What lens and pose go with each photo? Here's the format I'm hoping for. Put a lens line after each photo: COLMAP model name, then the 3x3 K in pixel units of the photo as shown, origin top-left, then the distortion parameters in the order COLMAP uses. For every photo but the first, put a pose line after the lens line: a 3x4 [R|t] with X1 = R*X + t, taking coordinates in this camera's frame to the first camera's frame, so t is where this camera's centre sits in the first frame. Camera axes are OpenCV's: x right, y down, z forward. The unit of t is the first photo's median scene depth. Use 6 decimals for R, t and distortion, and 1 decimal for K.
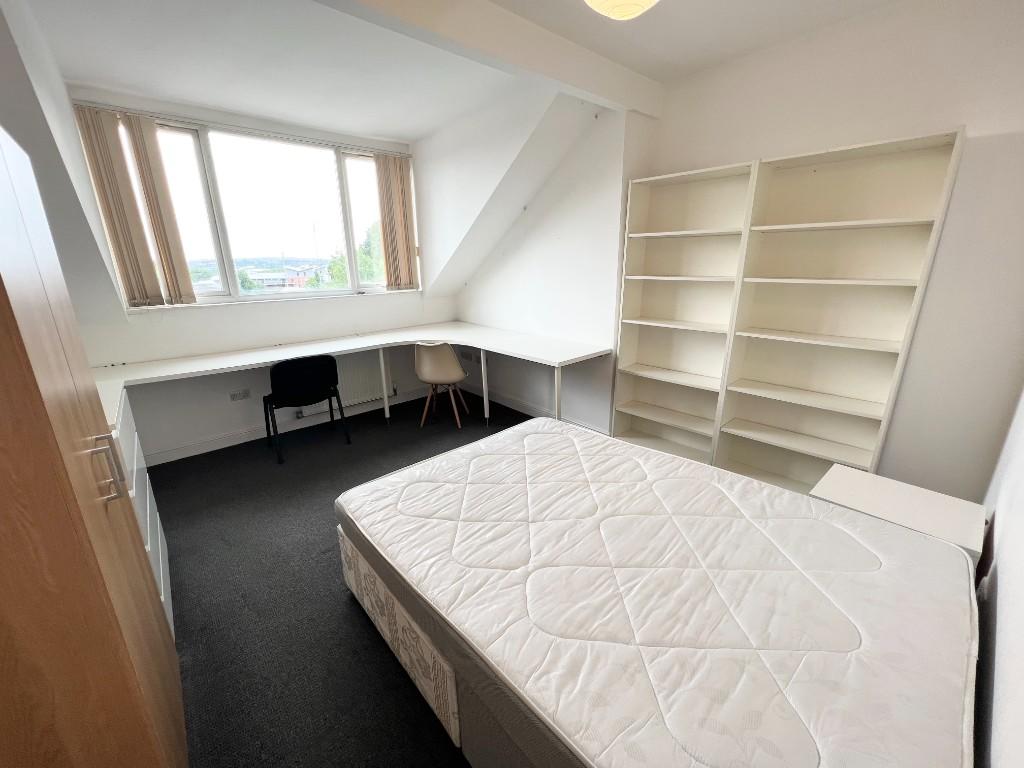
lens RADIAL K [[410.8, 0, 518.6], [0, 410.8, 380.3], [0, 0, 1]] dist [-0.002822, 0.001263]
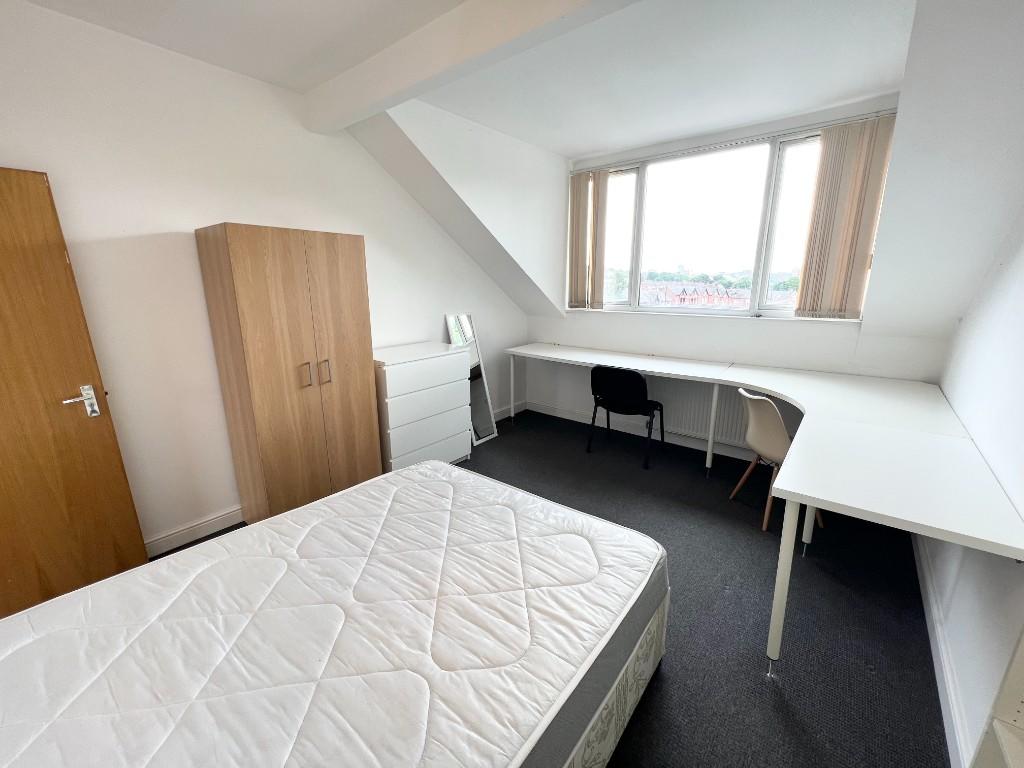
lens RADIAL K [[410.8, 0, 518.4], [0, 410.8, 388.3], [0, 0, 1]] dist [-0.002822, 0.001263]
pose [[0.158122, 0.272156, -0.949173, 0.454208], [-0.266024, 0.937464, 0.224482, -0.173621], [0.950909, 0.217007, 0.220634, 0.520408]]
